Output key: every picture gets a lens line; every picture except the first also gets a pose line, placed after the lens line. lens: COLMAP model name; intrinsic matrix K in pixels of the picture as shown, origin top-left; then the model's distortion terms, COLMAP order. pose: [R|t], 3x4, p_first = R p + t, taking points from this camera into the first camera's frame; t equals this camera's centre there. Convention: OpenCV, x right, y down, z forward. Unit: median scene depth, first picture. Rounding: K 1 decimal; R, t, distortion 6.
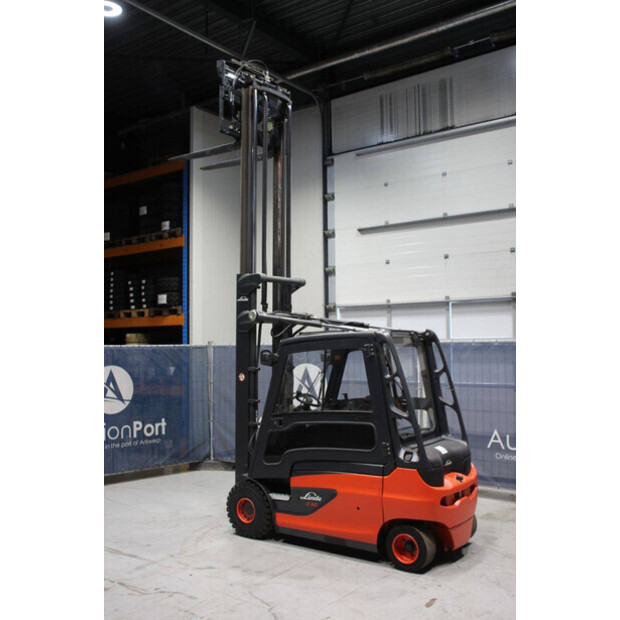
lens RADIAL K [[652.3, 0, 309.5], [0, 652.3, 311.3], [0, 0, 1]] dist [-0.042361, 0.000000]
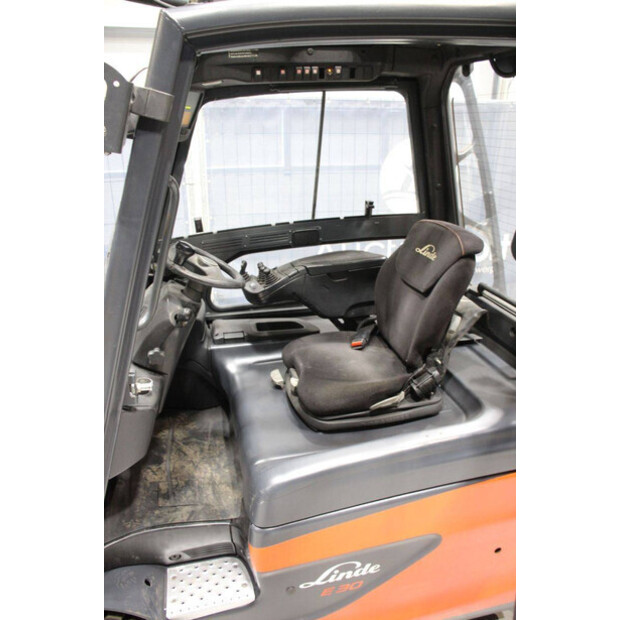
lens RADIAL K [[508.1, 0, 309.2], [0, 508.1, 309.8], [0, 0, 1]] dist [-0.127146, 0.041710]
pose [[0.638591, -0.260632, 0.724067, -0.143750], [-0.050093, 0.924827, 0.377076, 0.070105], [-0.767915, -0.277068, 0.577530, 0.867848]]
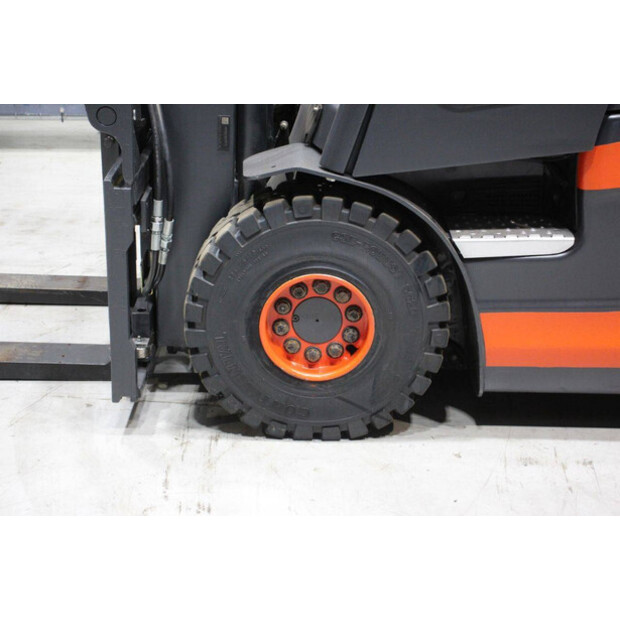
lens RADIAL K [[1107.1, 0, 312.9], [0, 1107.1, 310.3], [0, 0, 1]] dist [0.245694, 0.000000]
pose [[0.800762, -0.191892, 0.567413, -0.313336], [-0.056300, 0.918989, 0.390243, 0.163265], [-0.596331, -0.344437, 0.725088, 0.756862]]
